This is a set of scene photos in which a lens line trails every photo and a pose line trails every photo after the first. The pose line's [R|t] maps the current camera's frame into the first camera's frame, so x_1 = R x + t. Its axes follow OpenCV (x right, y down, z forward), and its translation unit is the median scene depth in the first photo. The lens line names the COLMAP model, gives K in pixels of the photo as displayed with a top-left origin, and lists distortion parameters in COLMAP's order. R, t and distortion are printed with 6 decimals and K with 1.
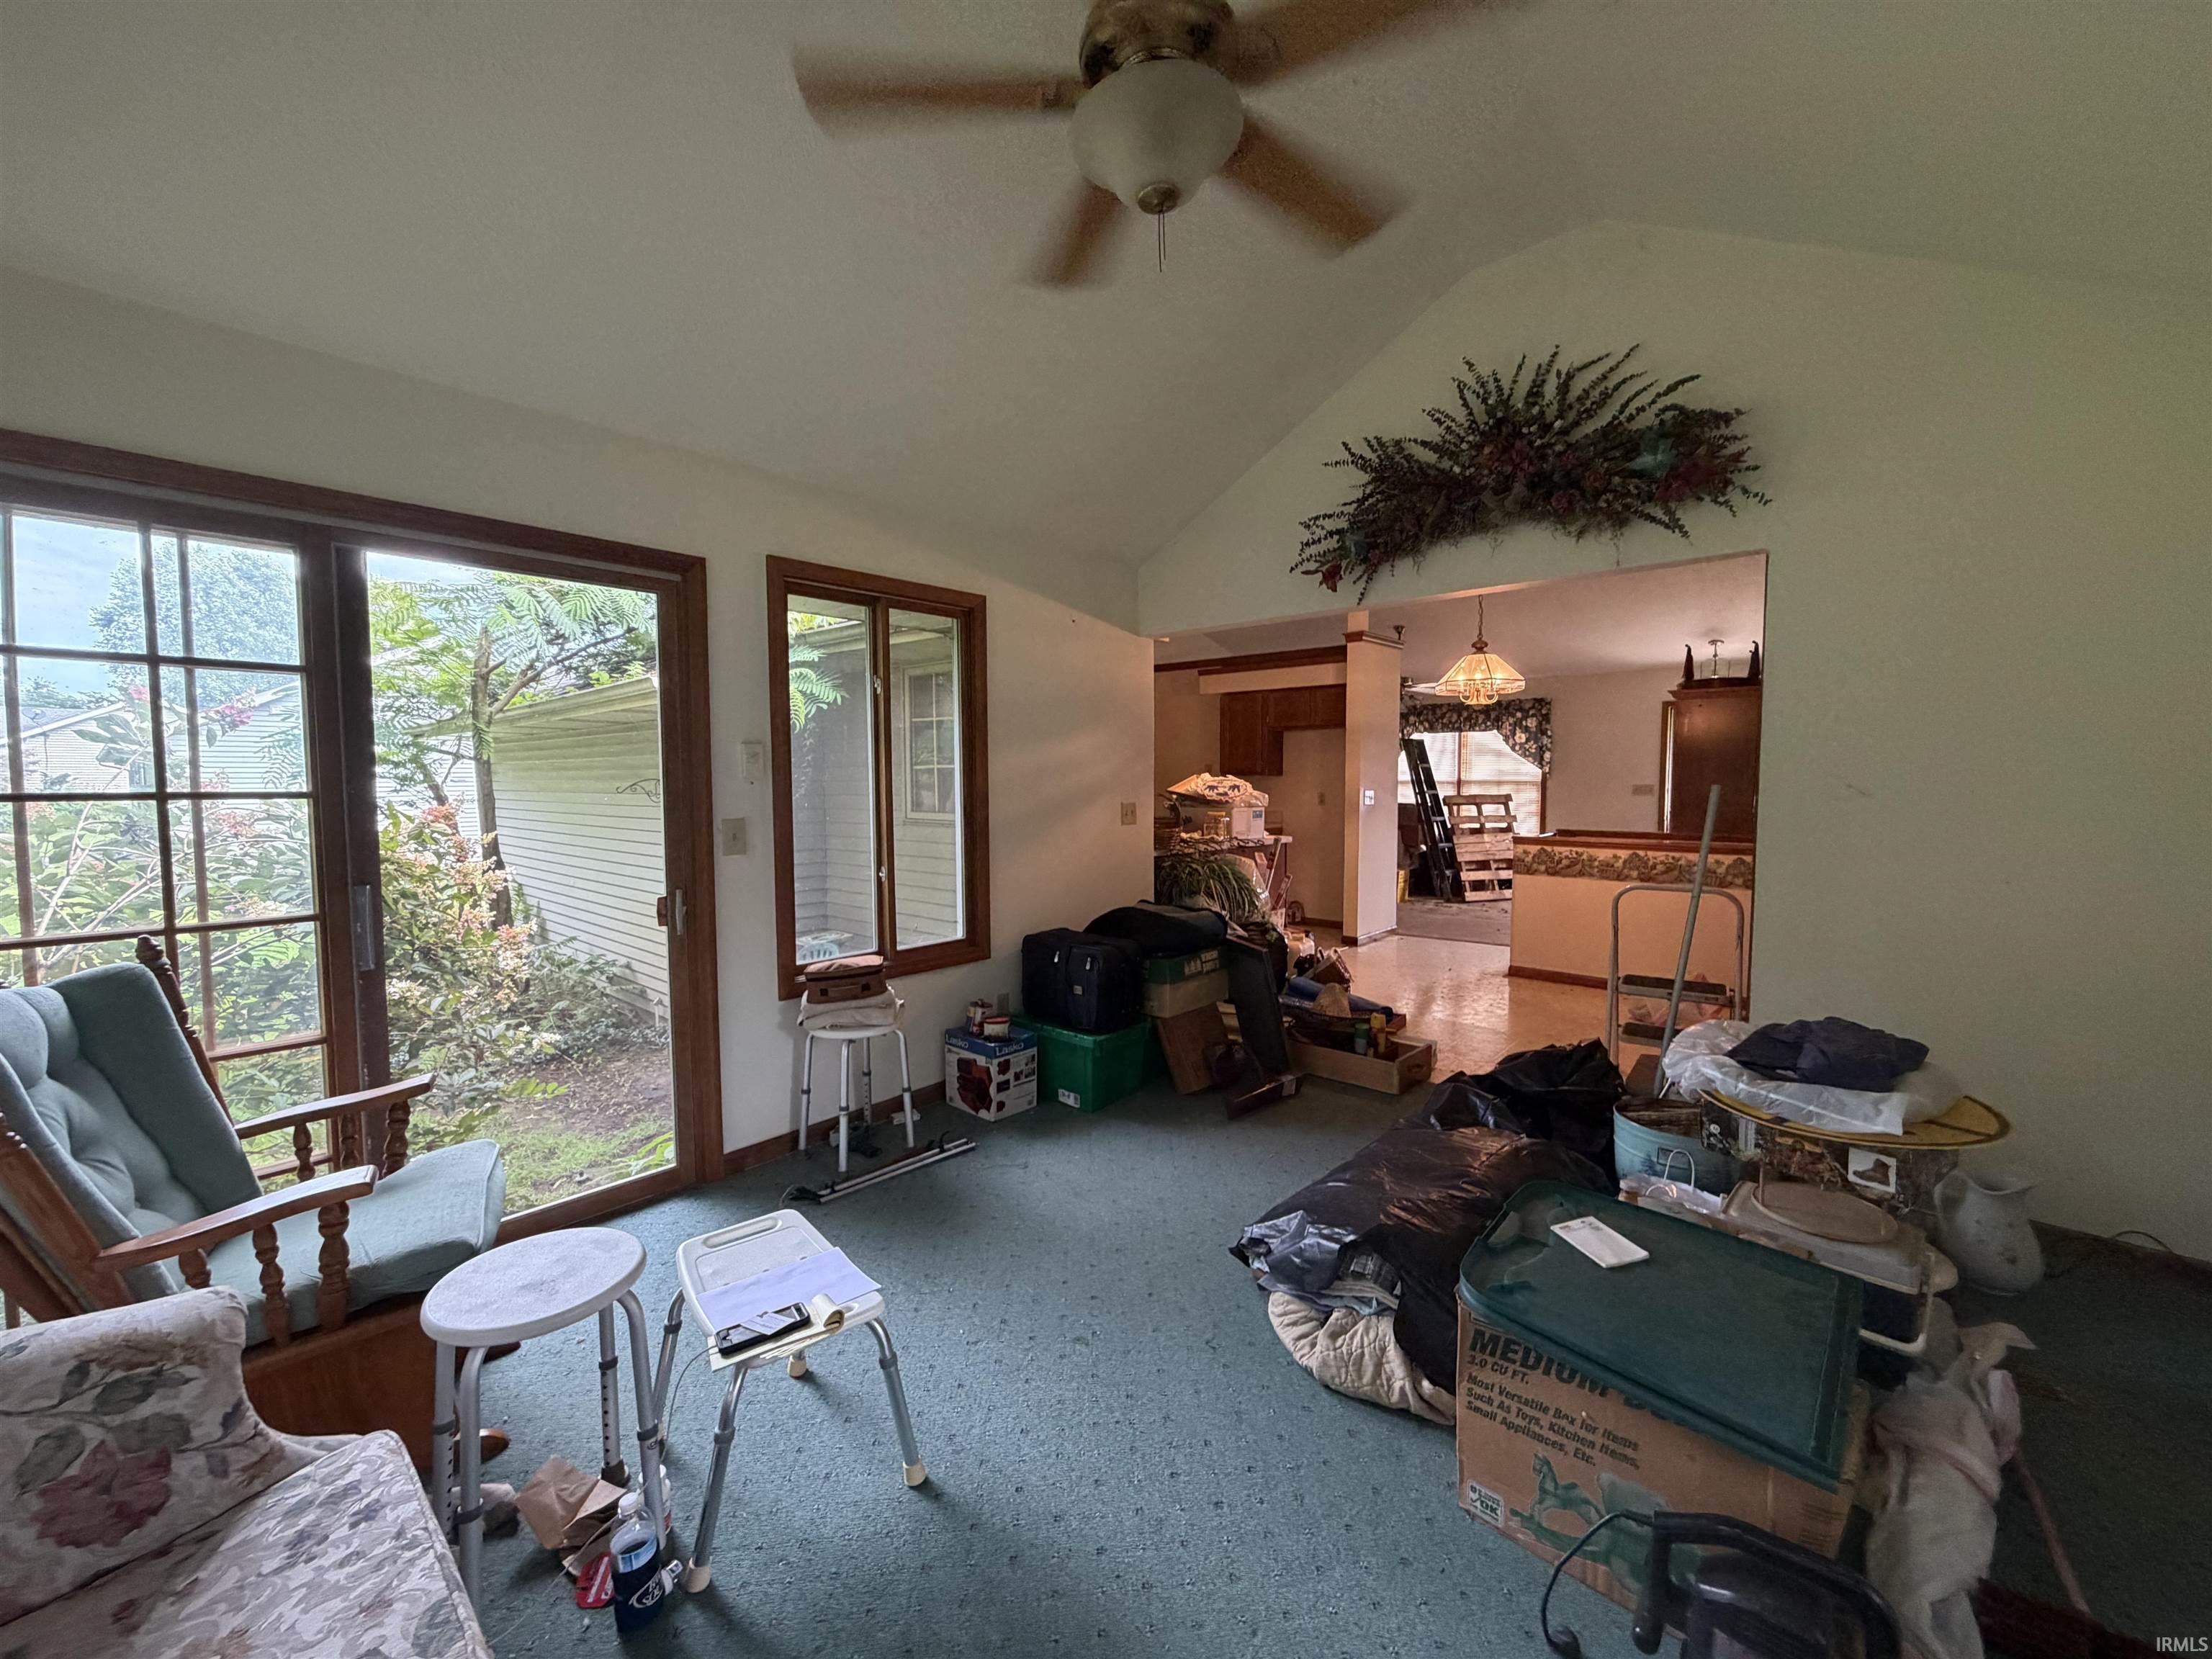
lens RADIAL K [[886.0, 0, 1101.3], [0, 886.0, 823.1], [0, 0, 1]] dist [0.002883, 0.000031]
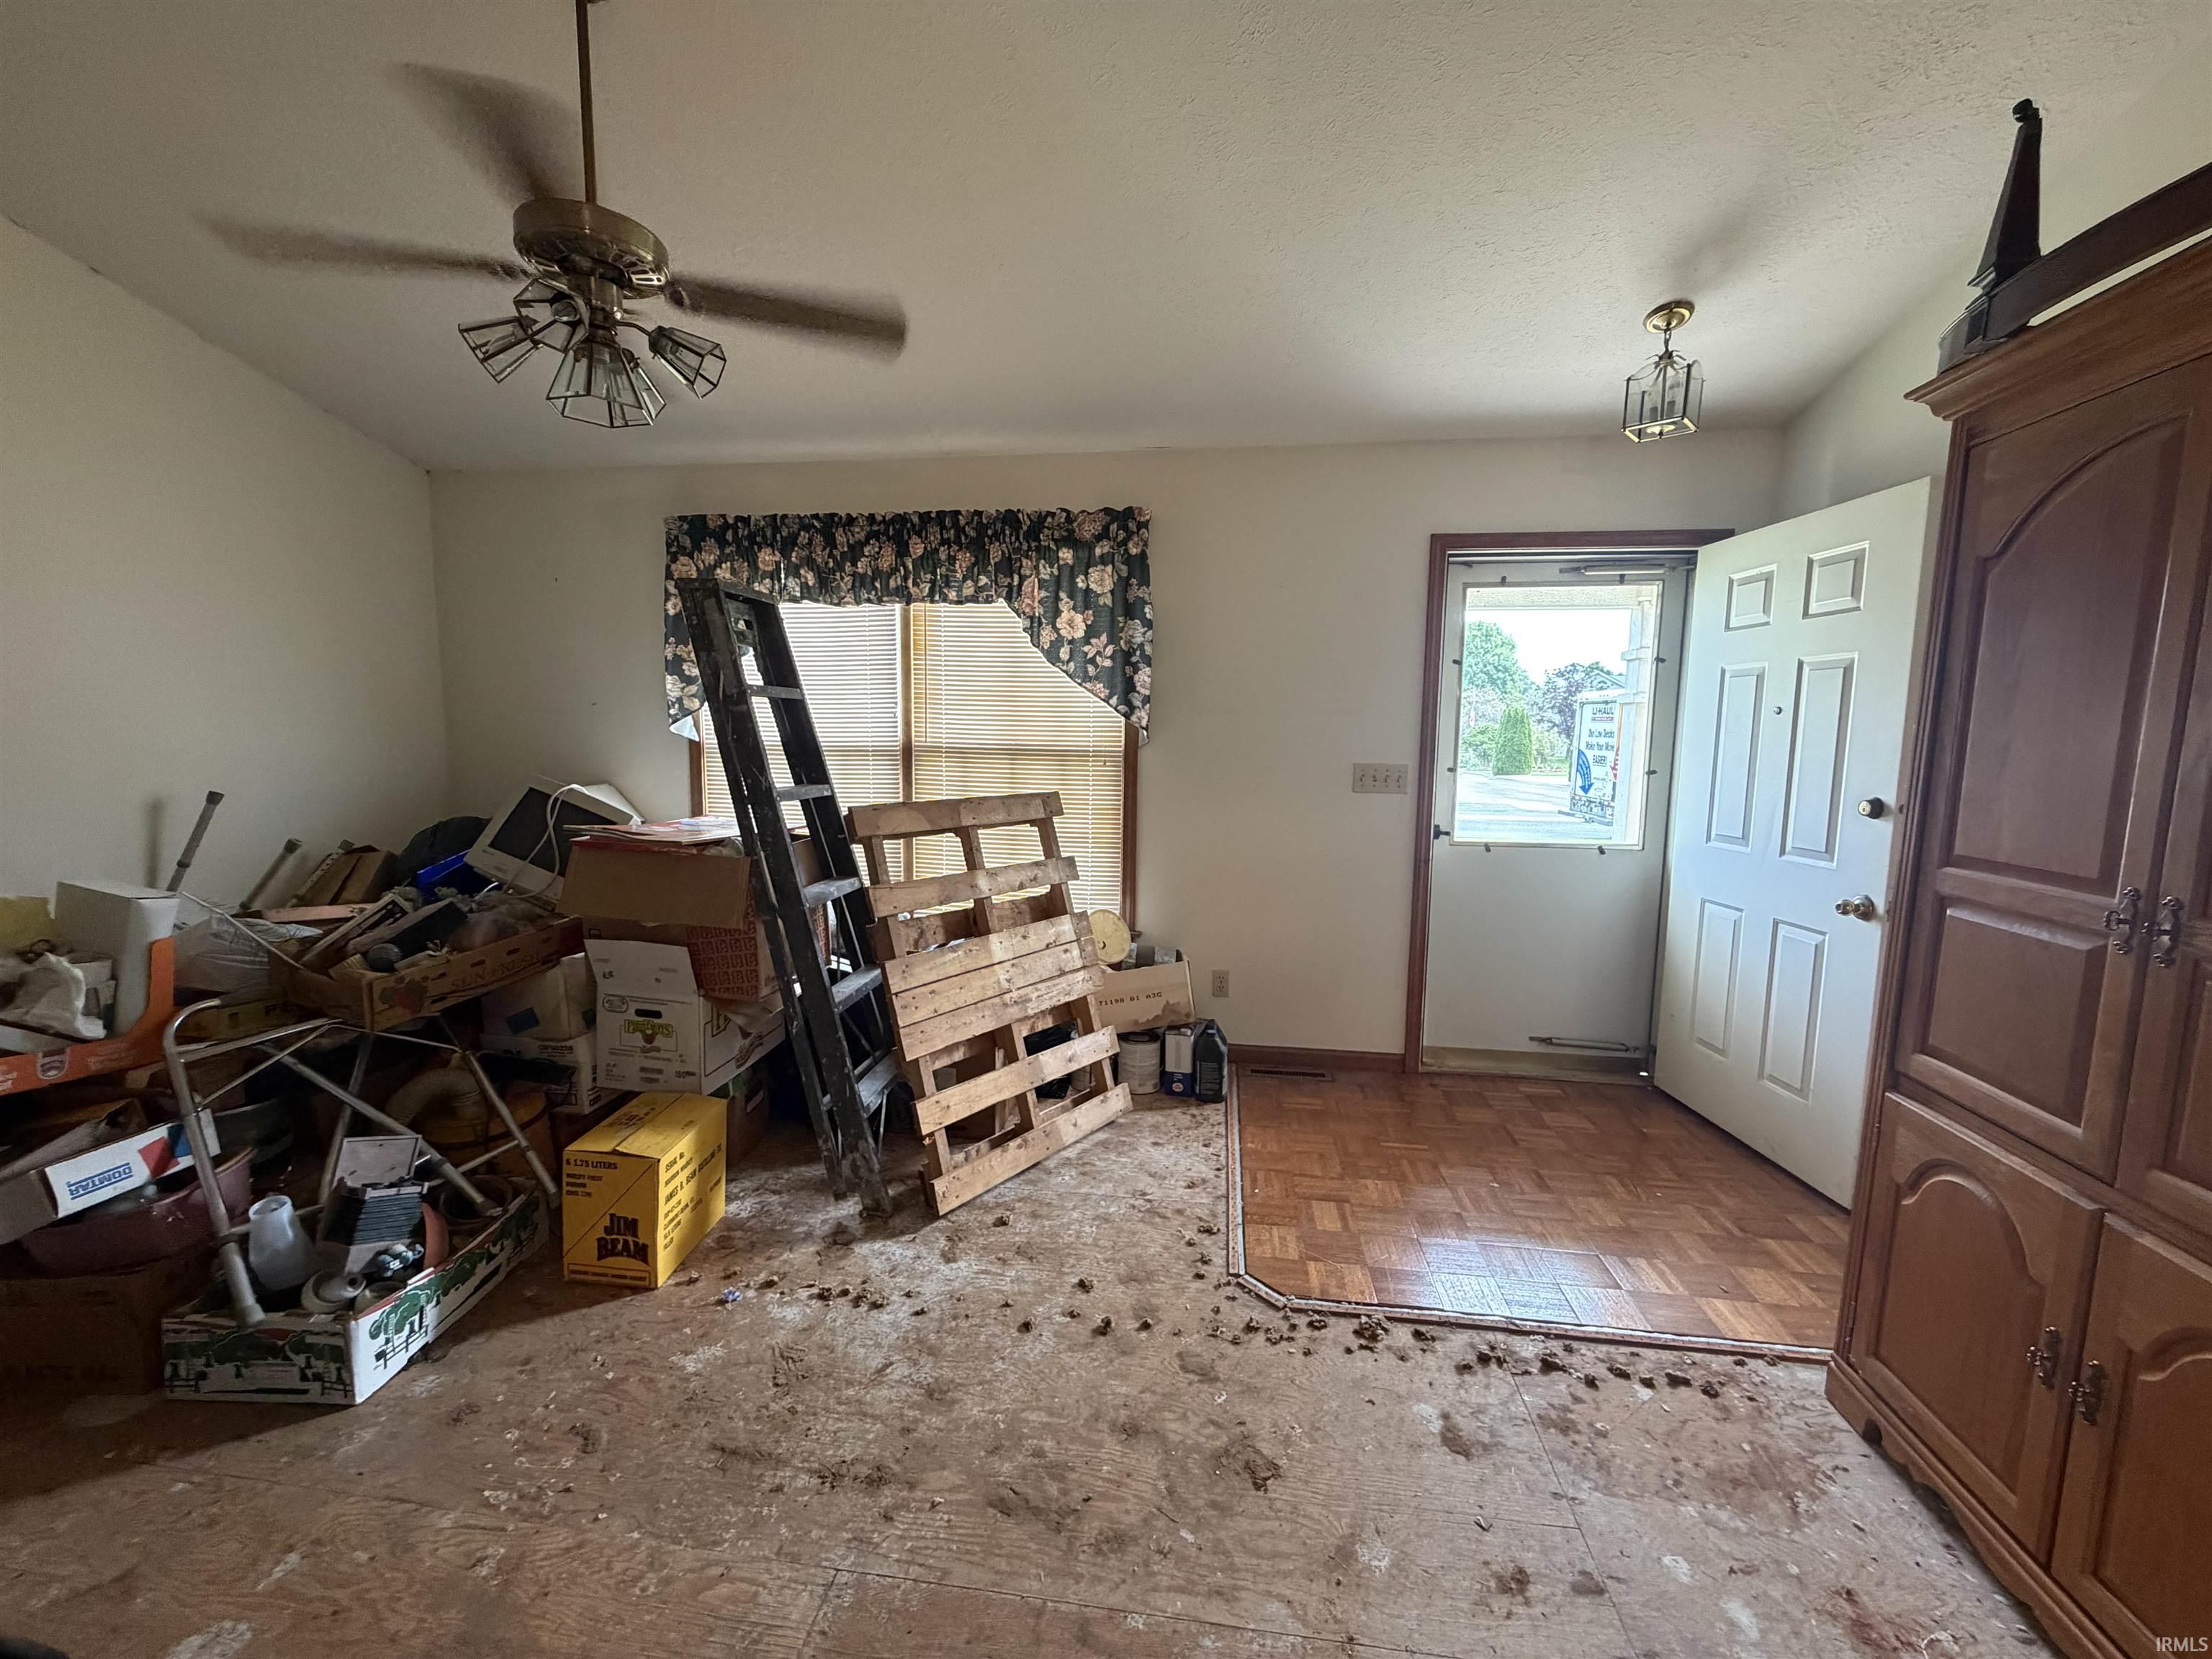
lens RADIAL K [[886.0, 0, 1099.1], [0, 886.0, 839.4], [0, 0, 1]] dist [0.002883, 0.000031]
pose [[0.833389, -0.043196, 0.550997, 0.293258], [0.011053, 0.998044, 0.061525, -0.034547], [-0.552577, -0.045184, 0.832236, 0.714786]]
